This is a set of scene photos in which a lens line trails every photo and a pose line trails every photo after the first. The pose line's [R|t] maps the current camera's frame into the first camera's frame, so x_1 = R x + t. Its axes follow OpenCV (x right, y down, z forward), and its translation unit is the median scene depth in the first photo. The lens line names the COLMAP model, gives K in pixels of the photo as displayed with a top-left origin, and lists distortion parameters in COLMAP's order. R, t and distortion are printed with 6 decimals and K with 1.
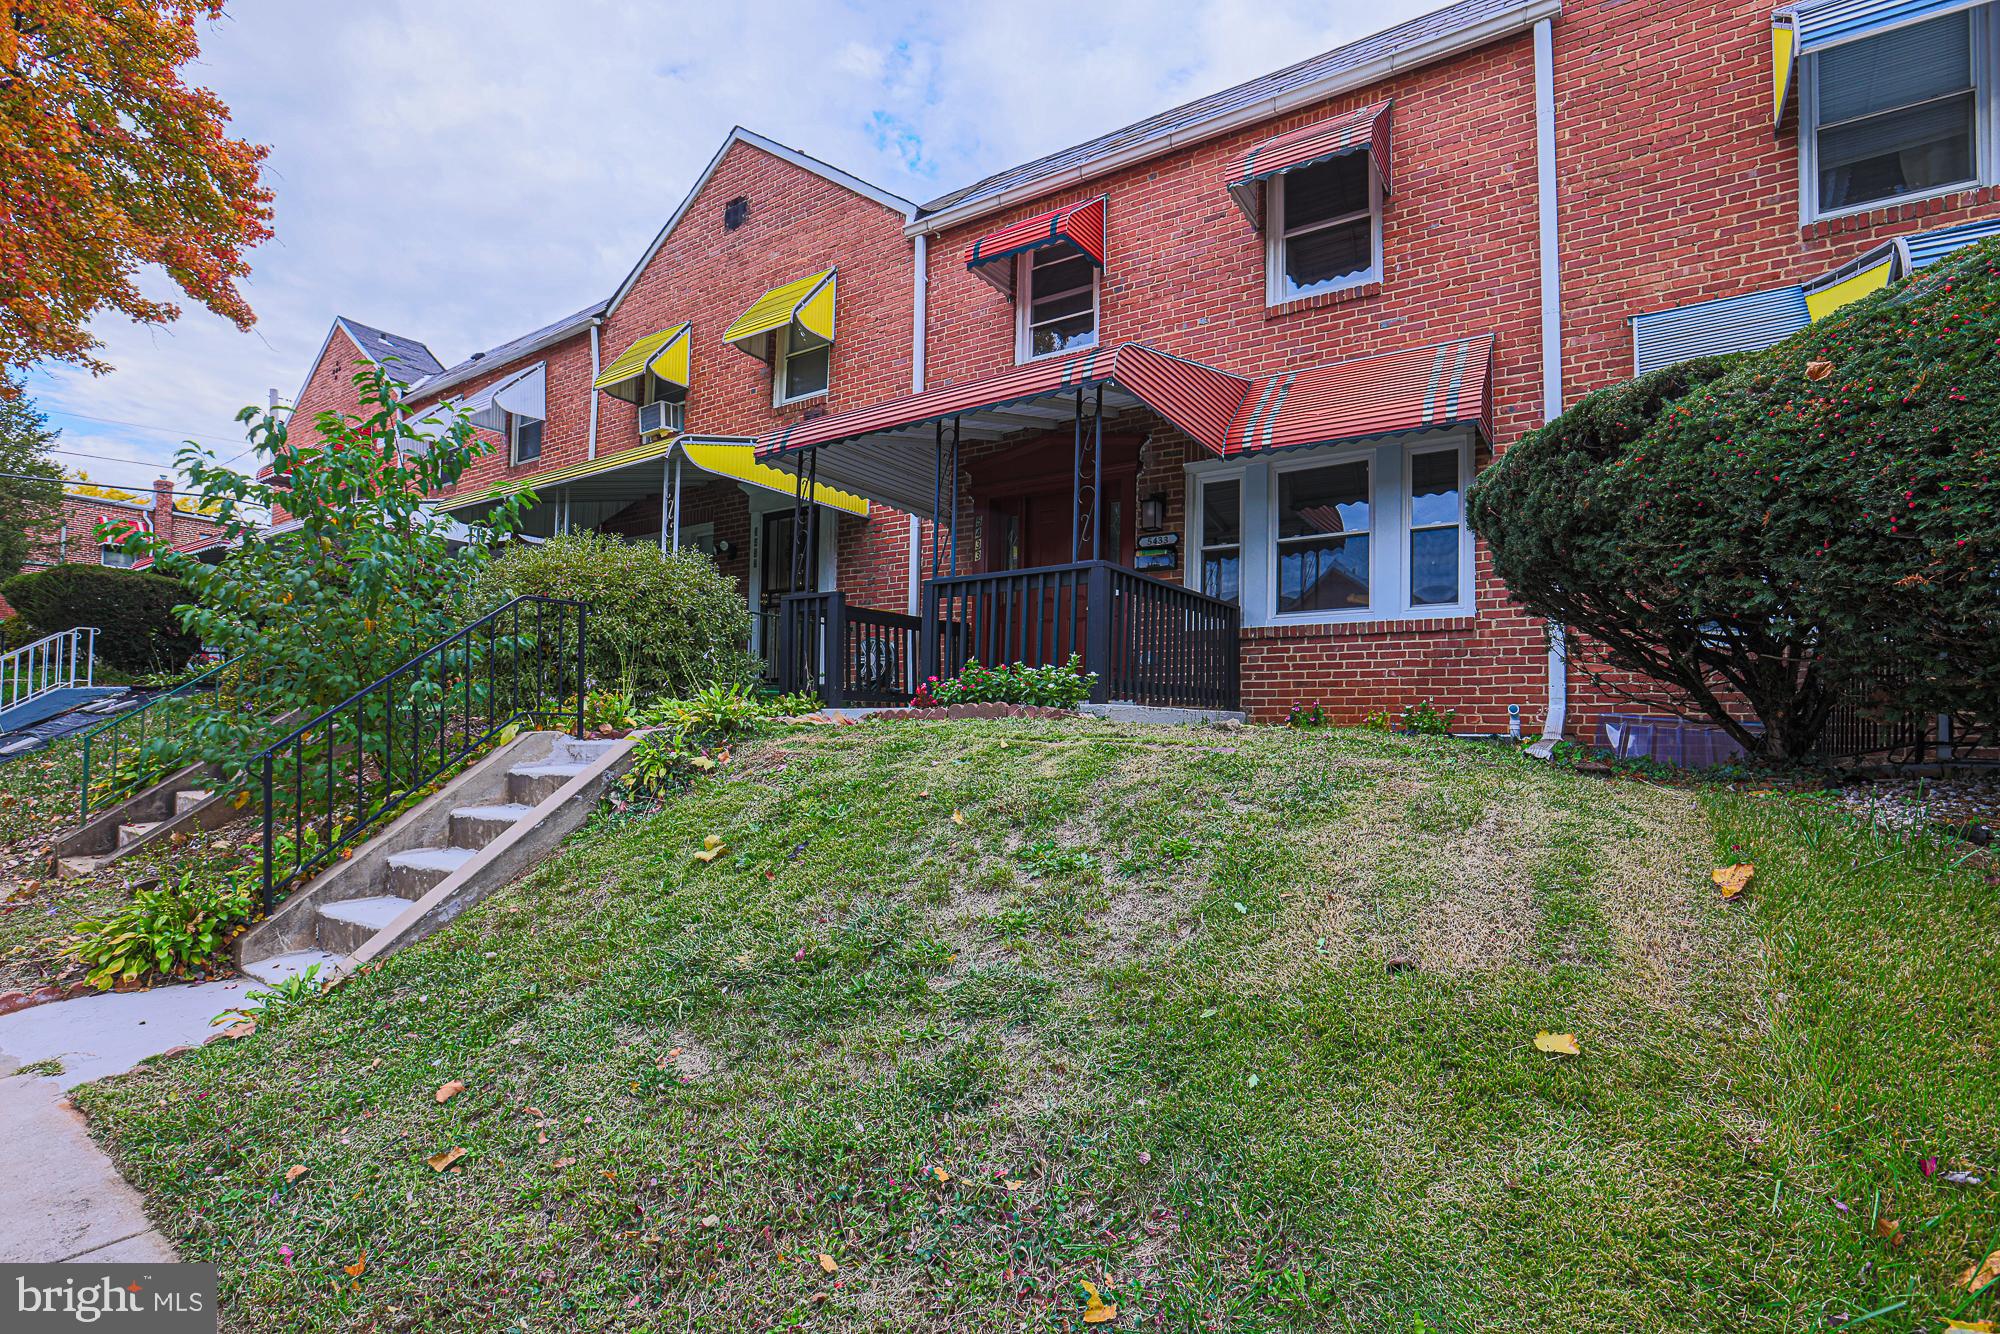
lens RADIAL K [[945.0, 0, 1003.2], [0, 945.0, 736.9], [0, 0, 1]] dist [-0.047877, 0.020020]
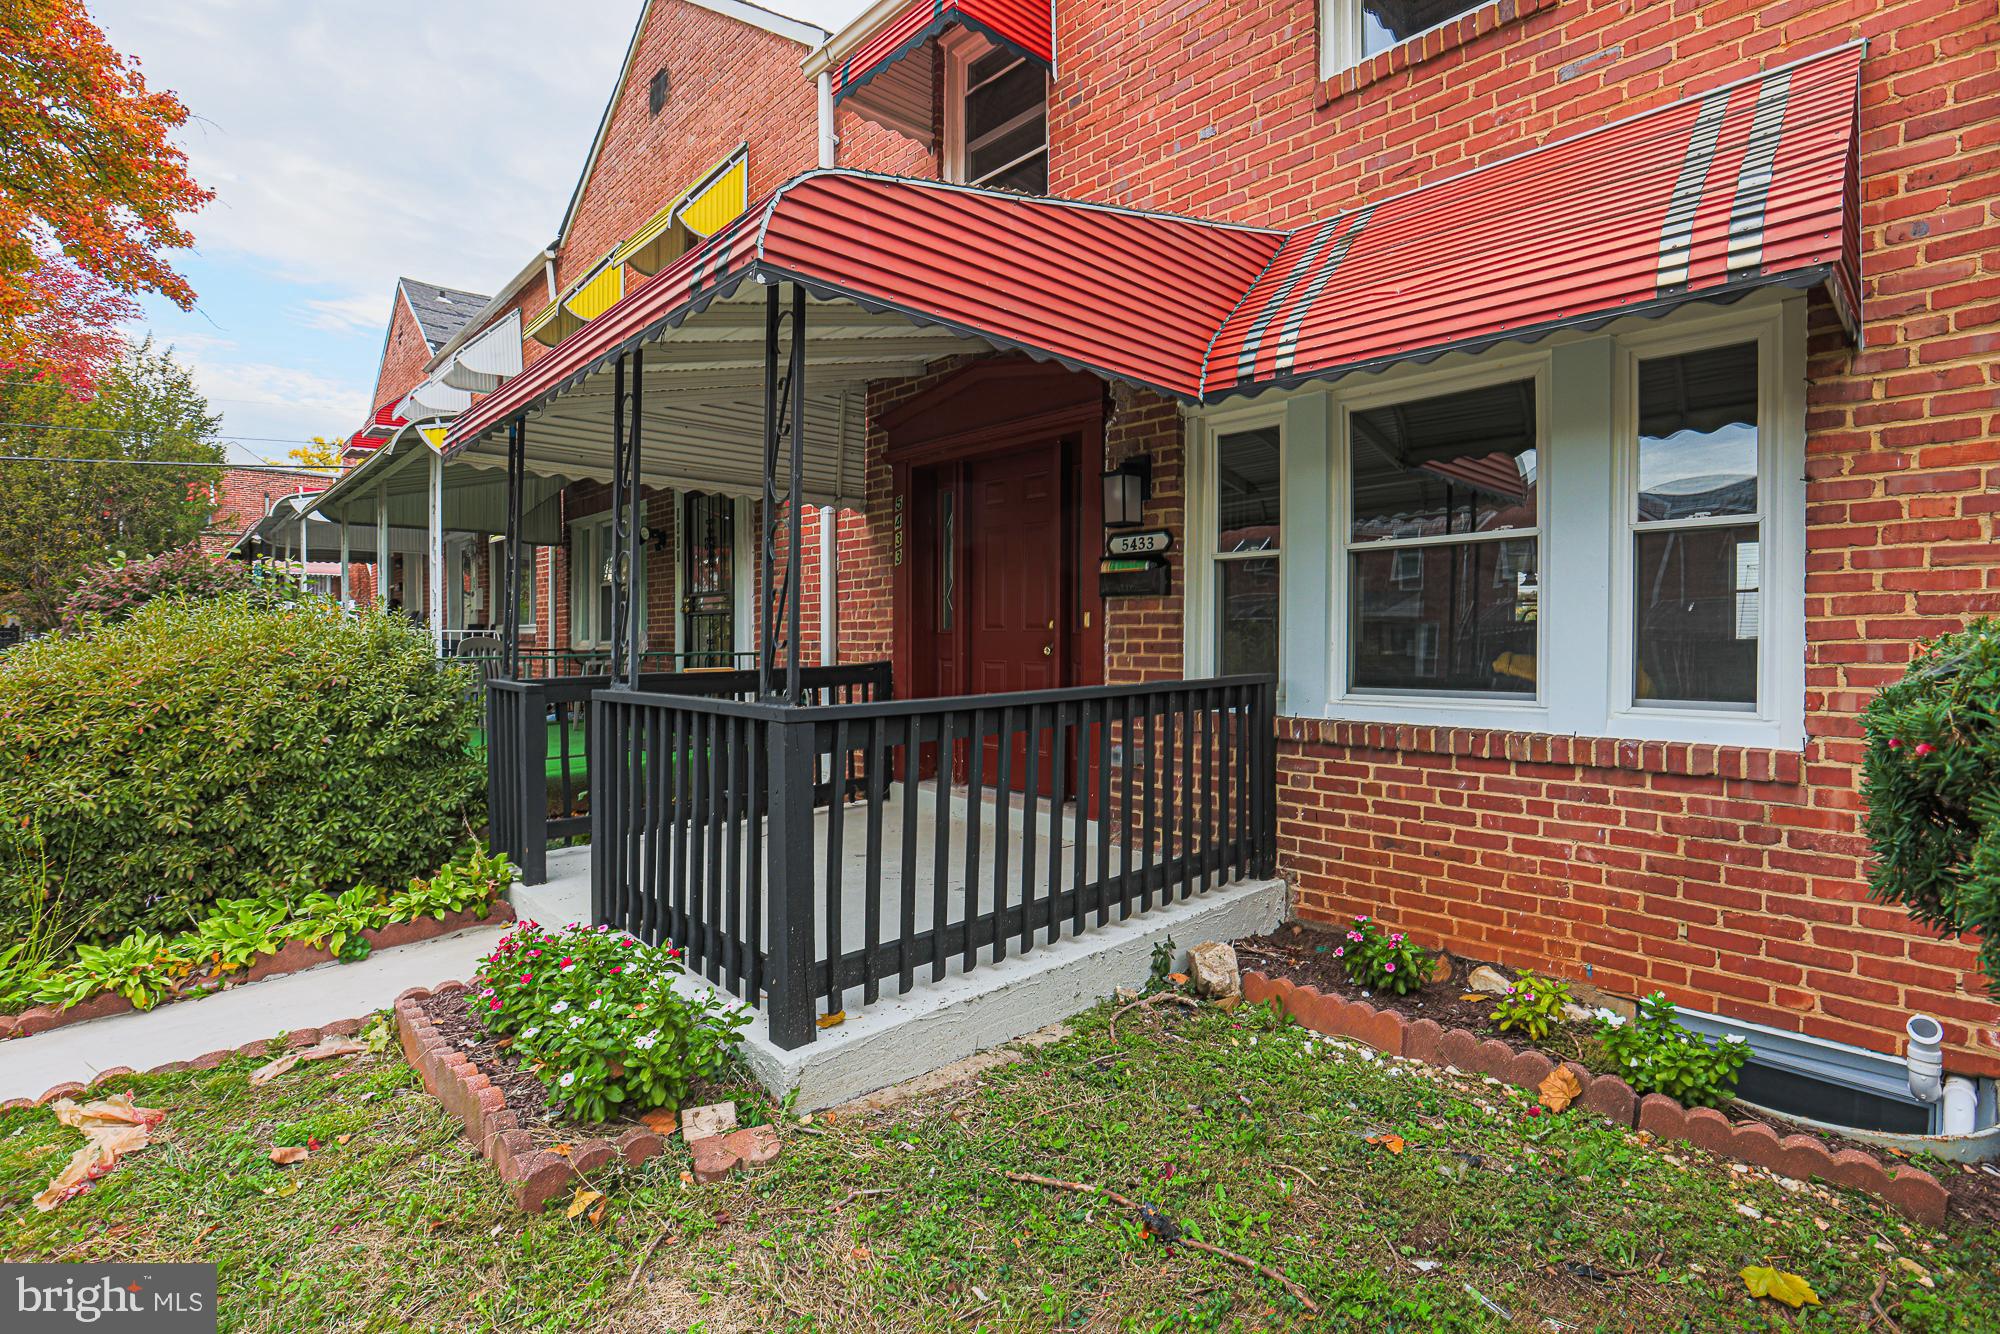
lens RADIAL K [[940.2, 0, 1000.0], [0, 940.2, 667.0], [0, 0, 1]] dist [-0.046898, 0.017773]
pose [[0.976379, -0.013927, -0.215614, 0.223425], [0.020358, 0.999411, 0.027636, -0.167083], [0.215102, -0.031373, 0.976088, 0.480438]]
